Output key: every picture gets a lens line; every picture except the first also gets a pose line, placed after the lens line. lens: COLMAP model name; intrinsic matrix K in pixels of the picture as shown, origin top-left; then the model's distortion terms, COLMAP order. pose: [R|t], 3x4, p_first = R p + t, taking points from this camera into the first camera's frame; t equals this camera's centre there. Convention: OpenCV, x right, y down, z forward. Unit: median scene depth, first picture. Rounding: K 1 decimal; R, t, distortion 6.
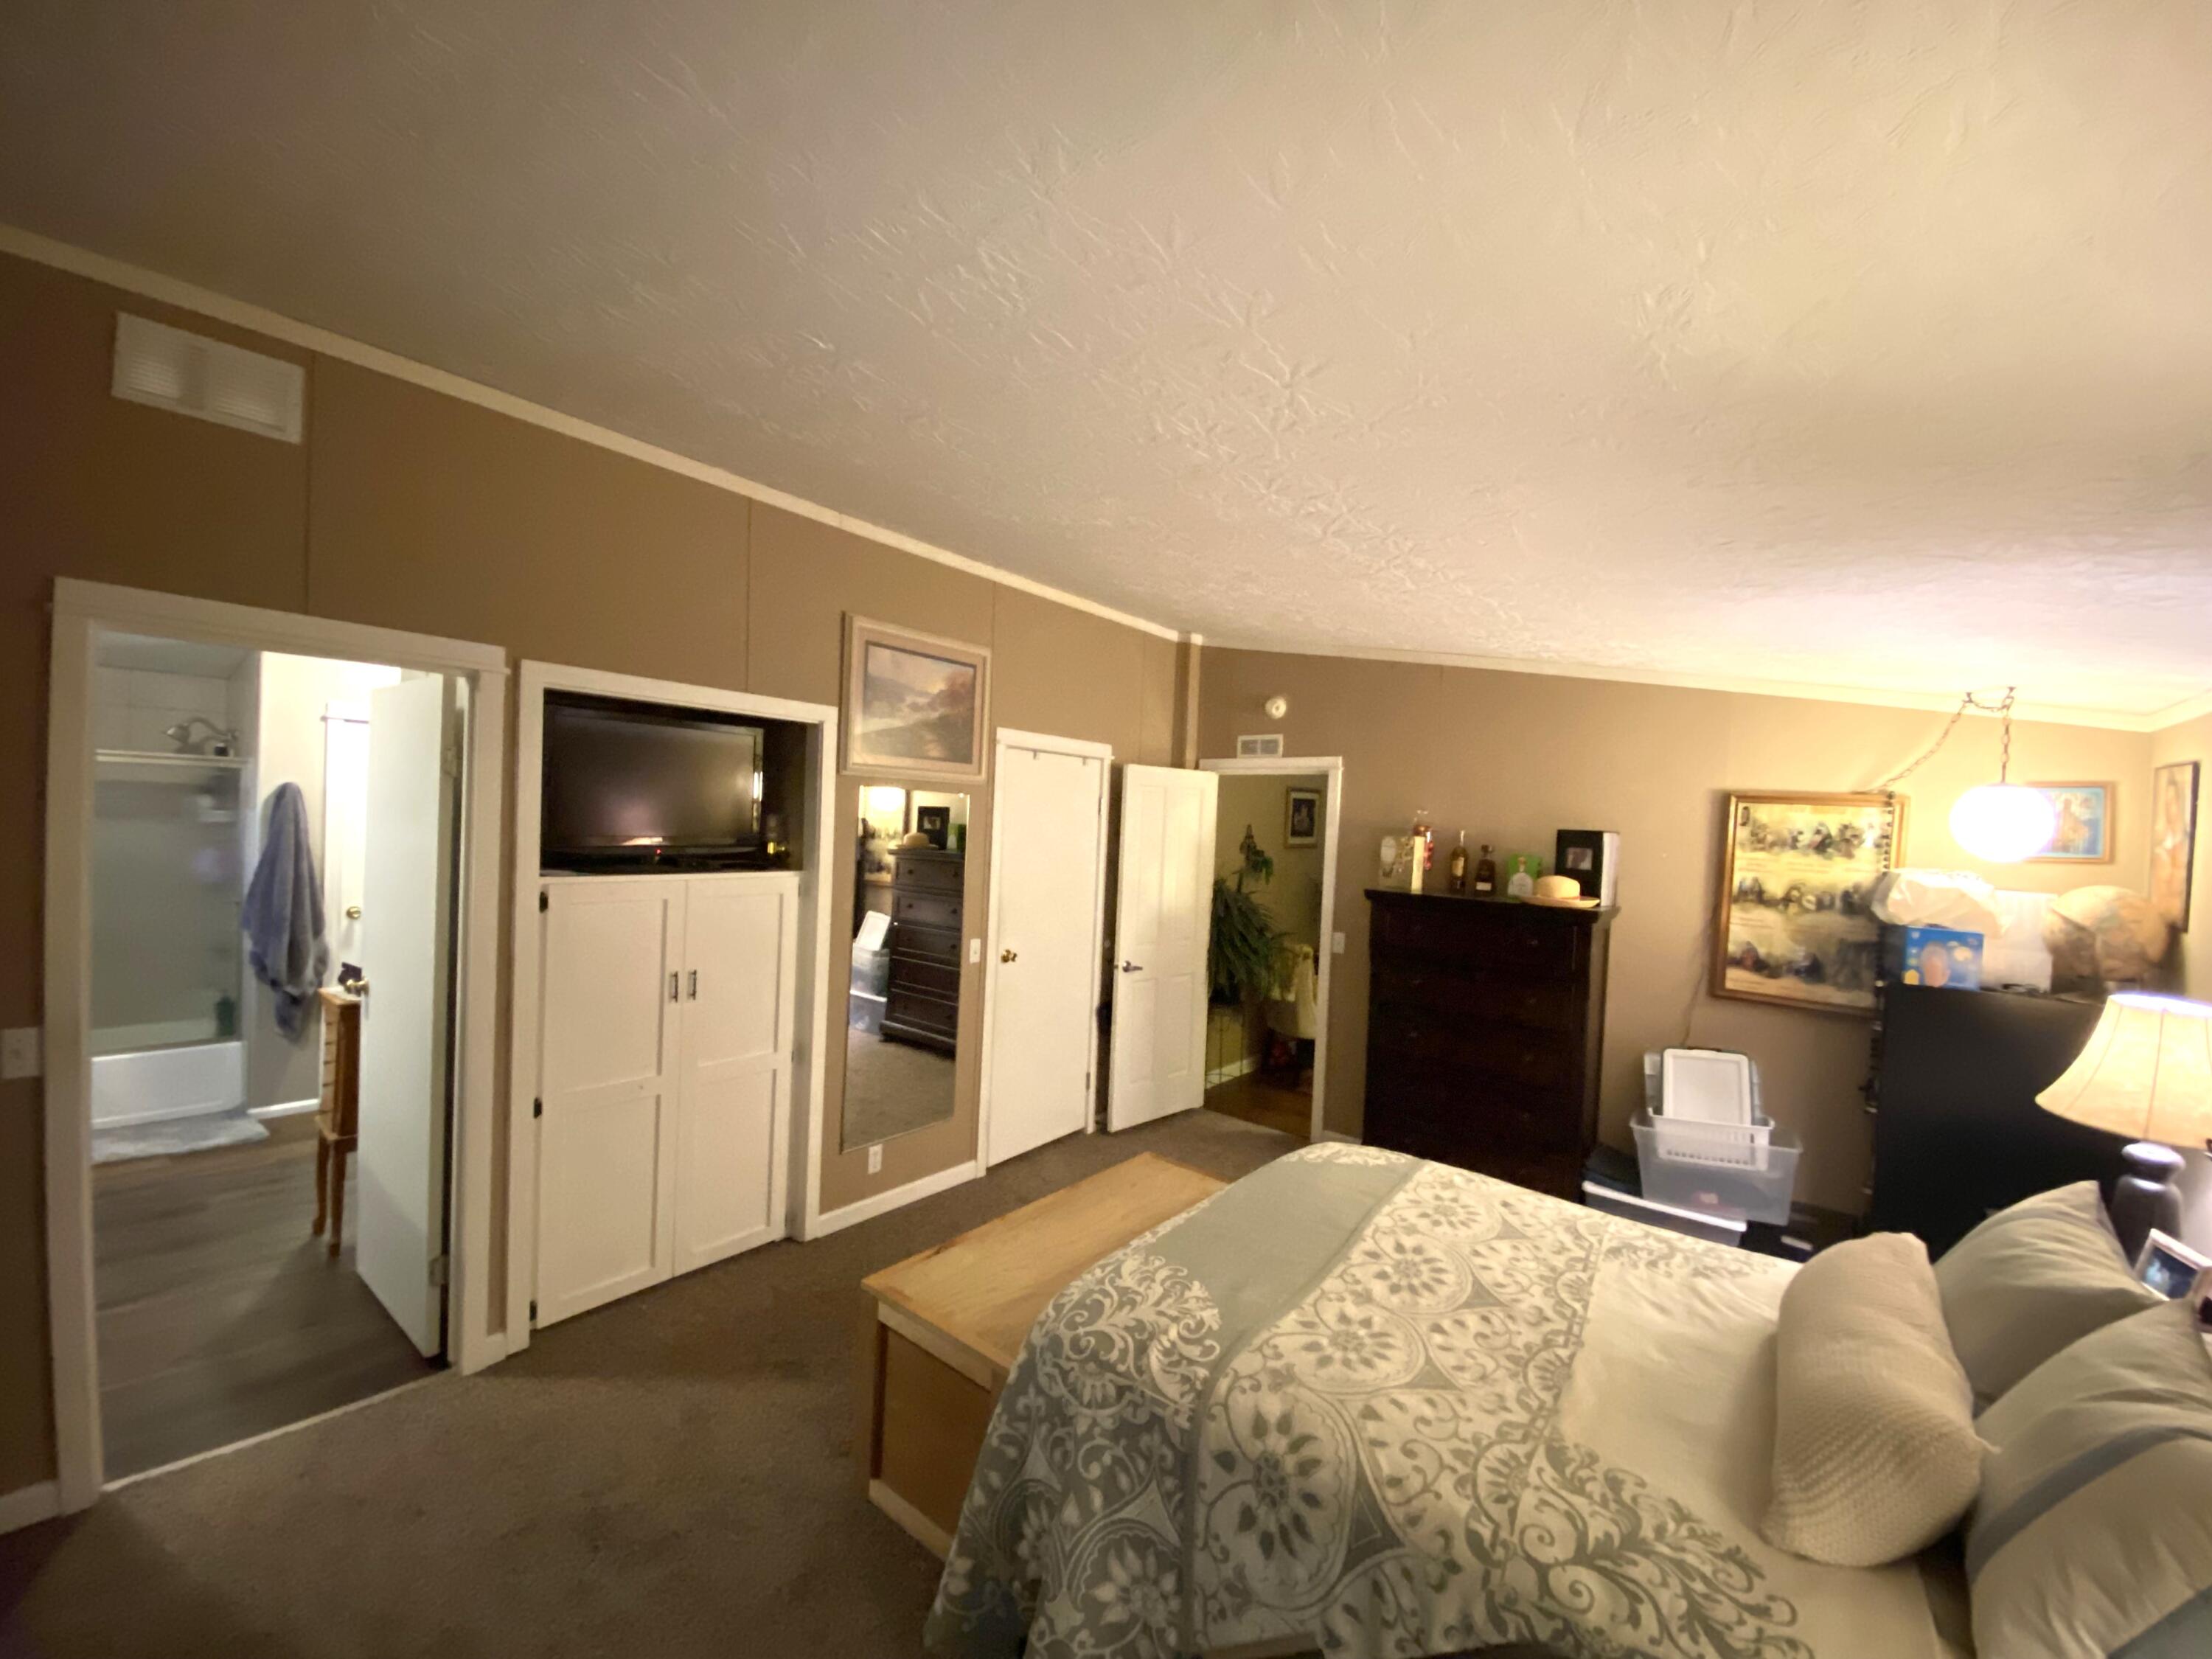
lens RADIAL K [[877.6, 0, 1110.5], [0, 877.6, 831.6], [0, 0, 1]] dist [-0.011219, -0.006375]
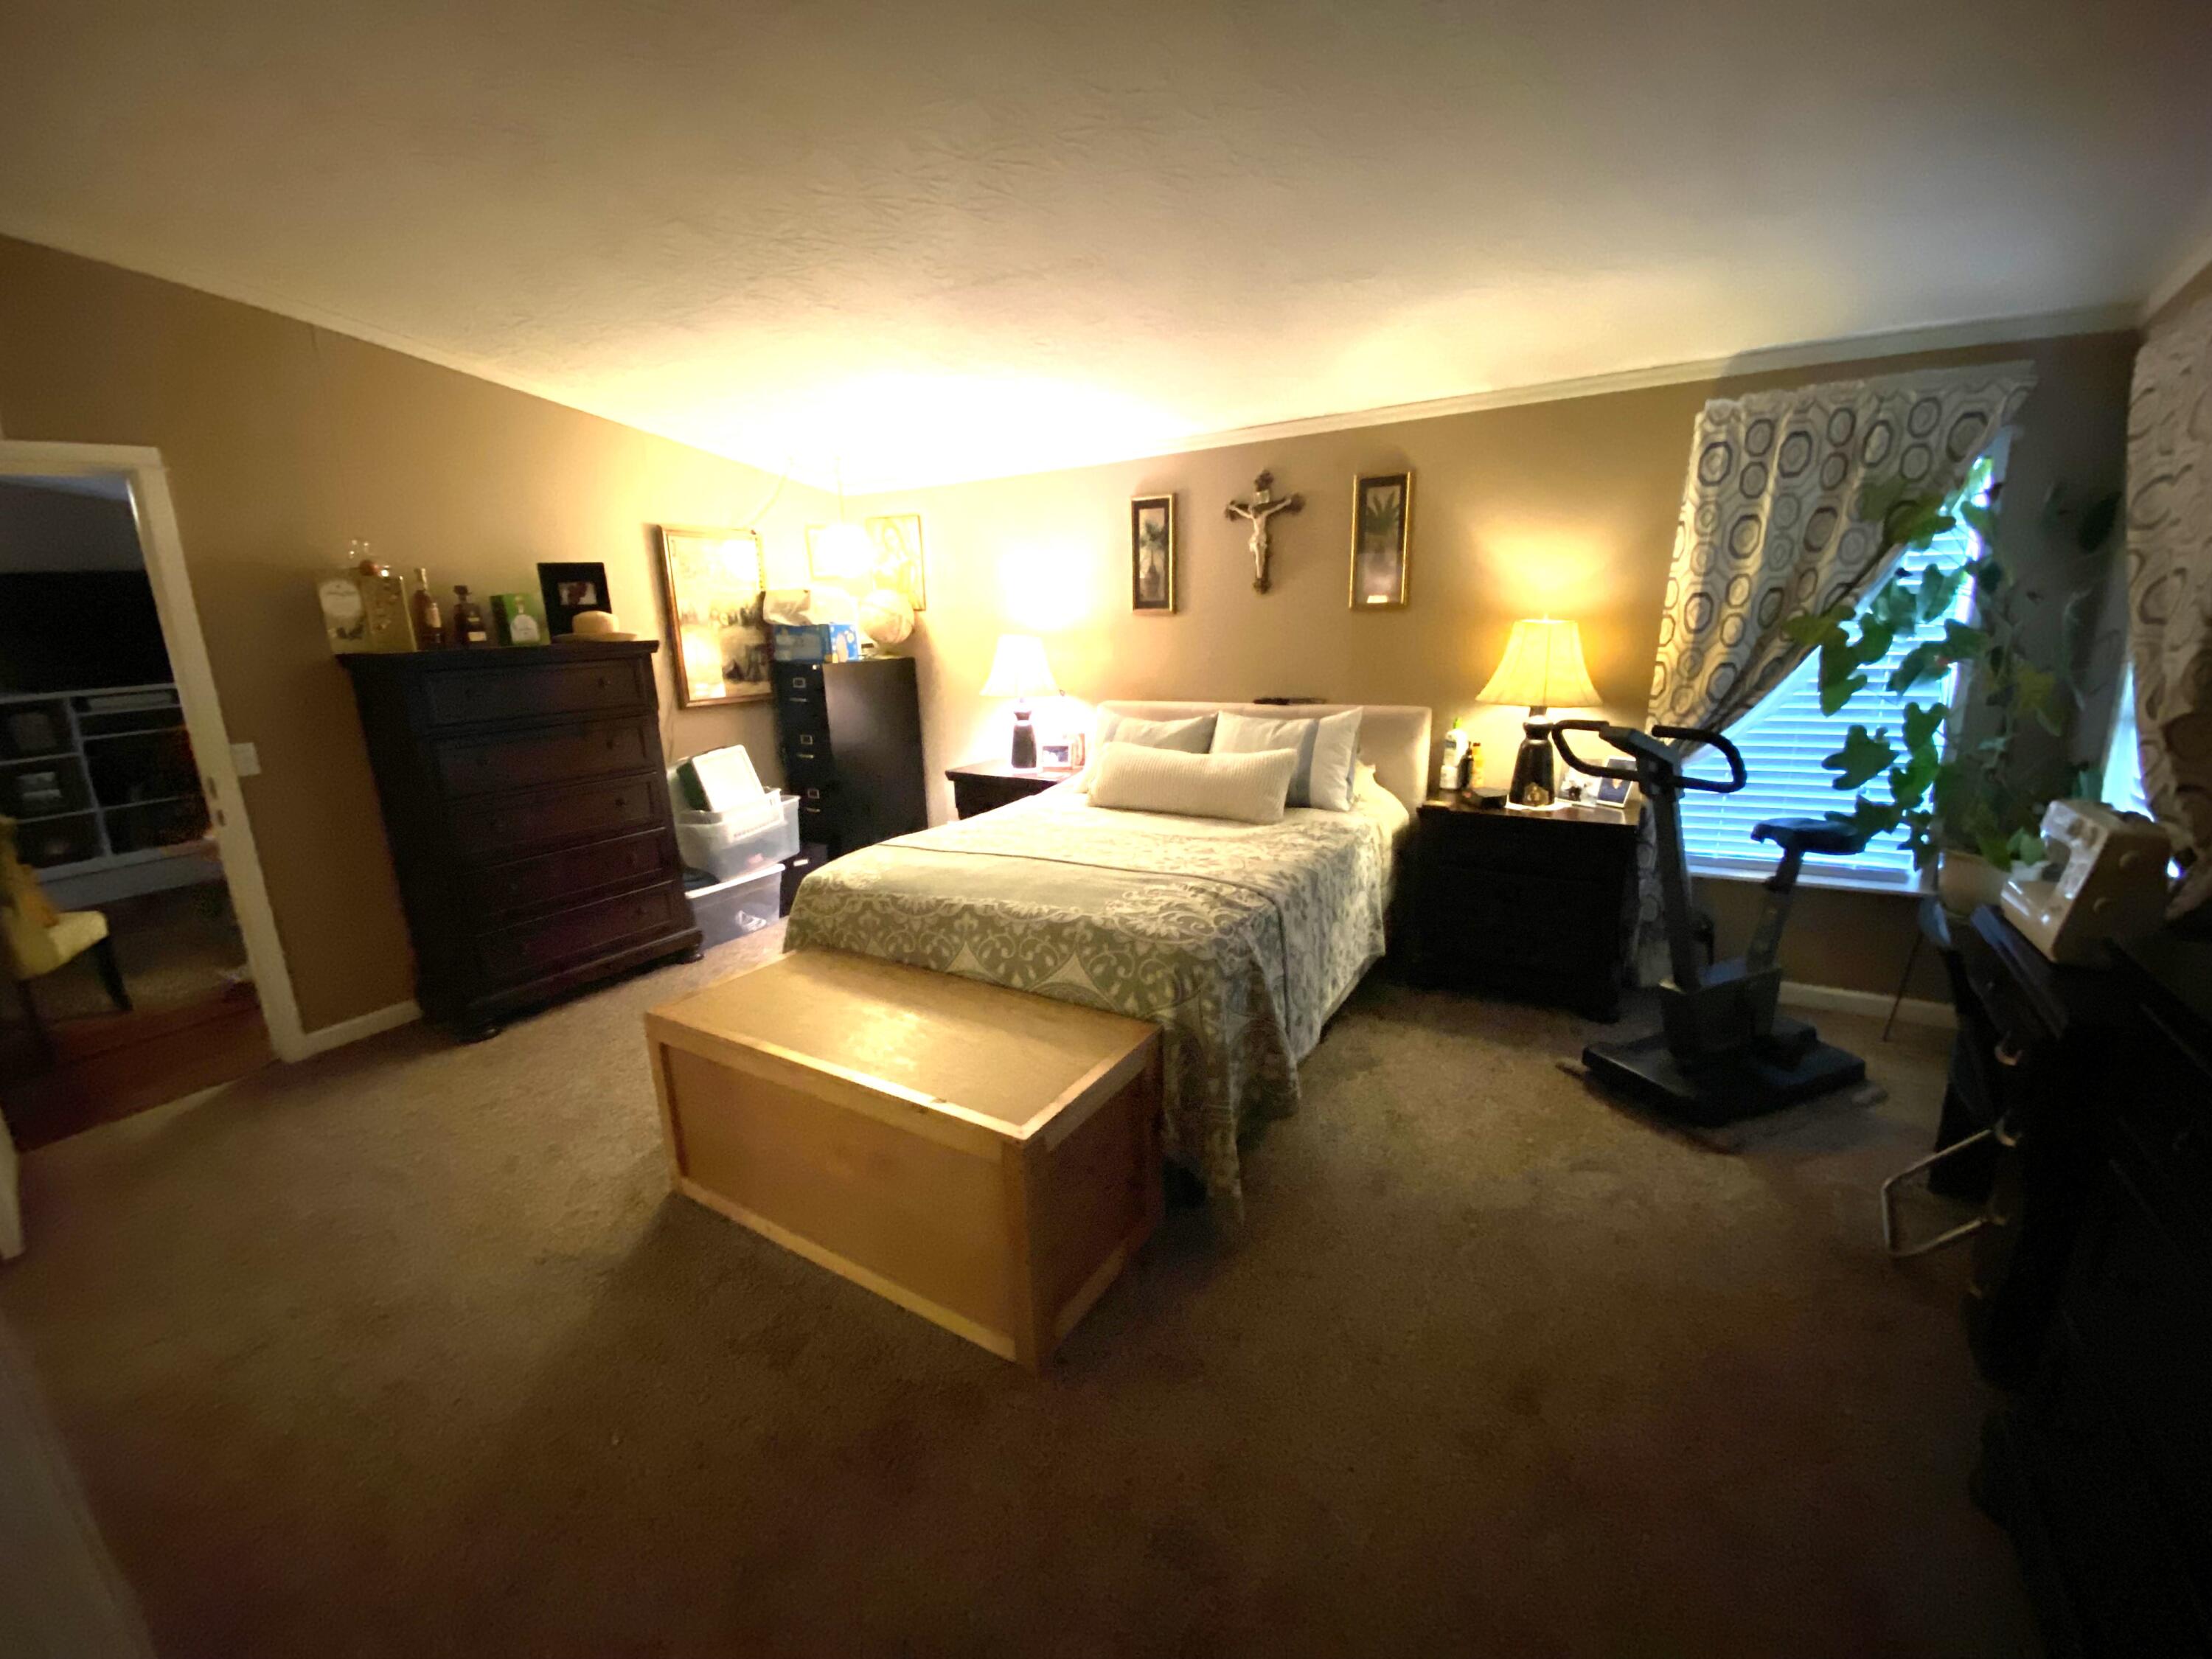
lens RADIAL K [[877.6, 0, 1104.3], [0, 877.6, 837.6], [0, 0, 1]] dist [-0.011219, -0.006375]
pose [[-0.113710, -0.294908, 0.948735, -0.972702], [0.035879, 0.953087, 0.300561, 0.035033], [-0.992866, 0.068217, -0.097795, 1.020869]]
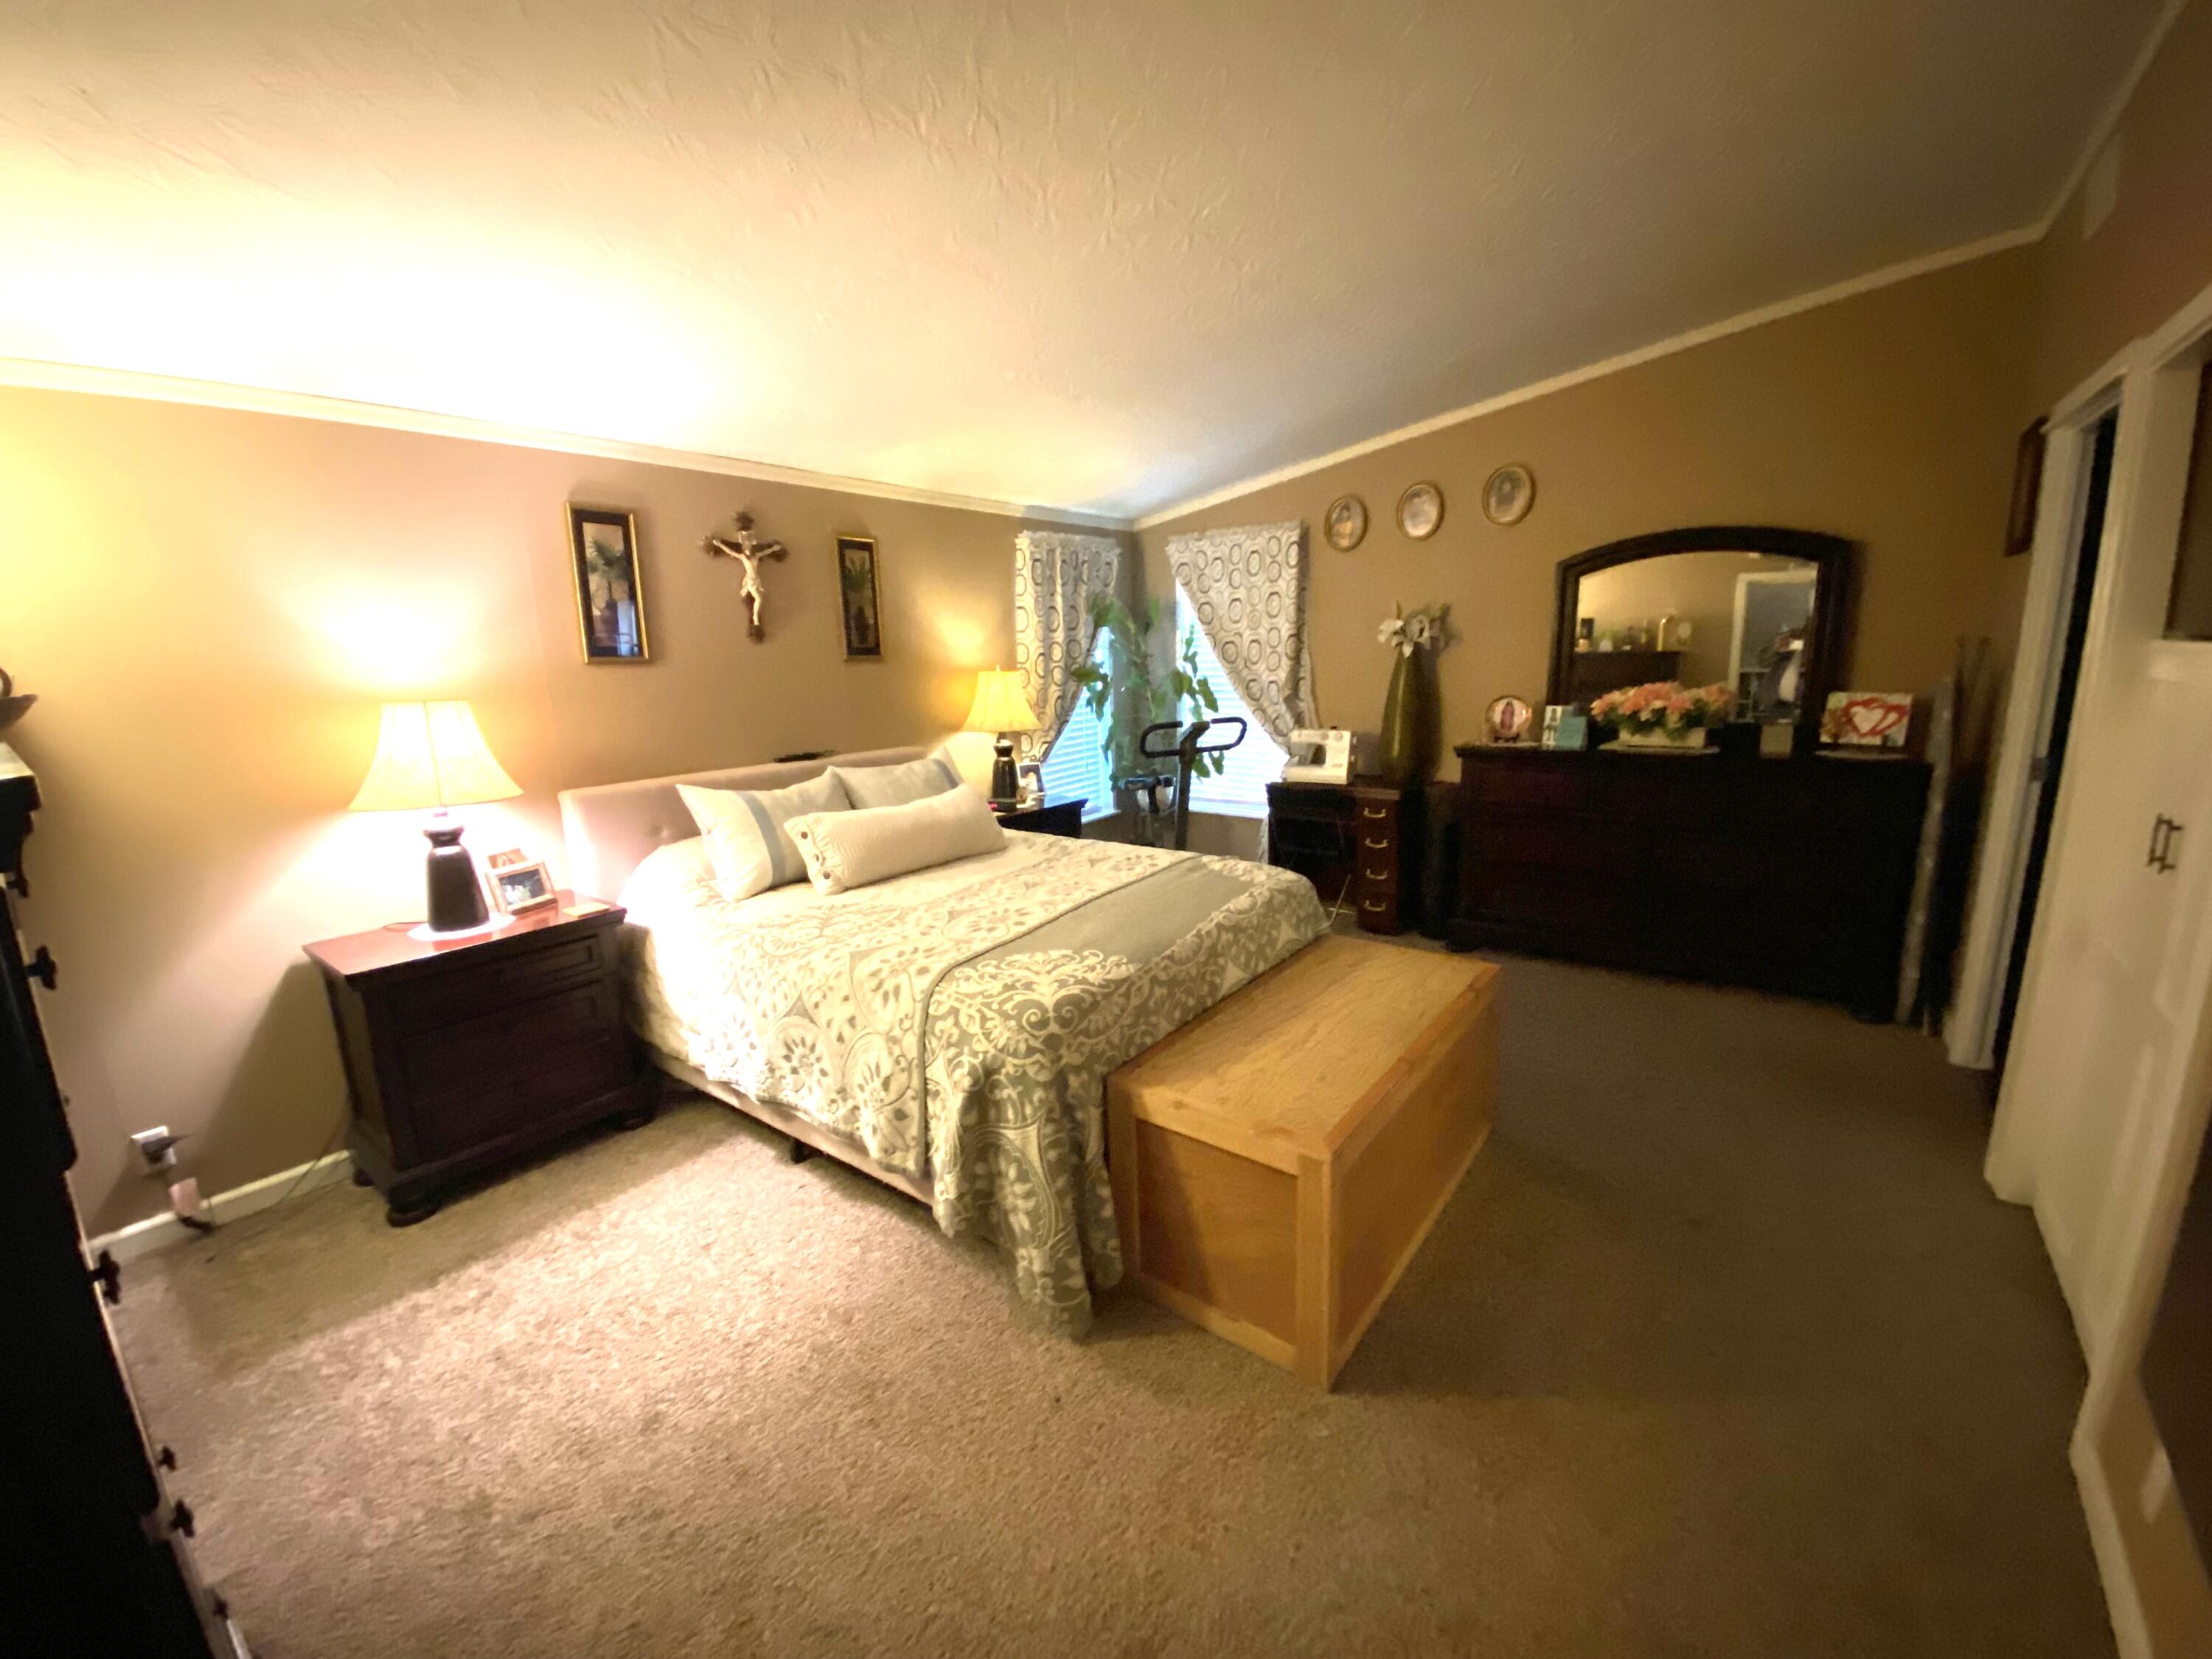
lens RADIAL K [[877.6, 0, 1109.3], [0, 877.6, 826.3], [0, 0, 1]] dist [-0.011219, -0.006375]
pose [[-0.999285, -0.027297, -0.026148, 0.297871], [-0.031923, 0.979876, 0.197039, 0.105667], [0.020243, 0.197733, -0.980047, 2.215280]]
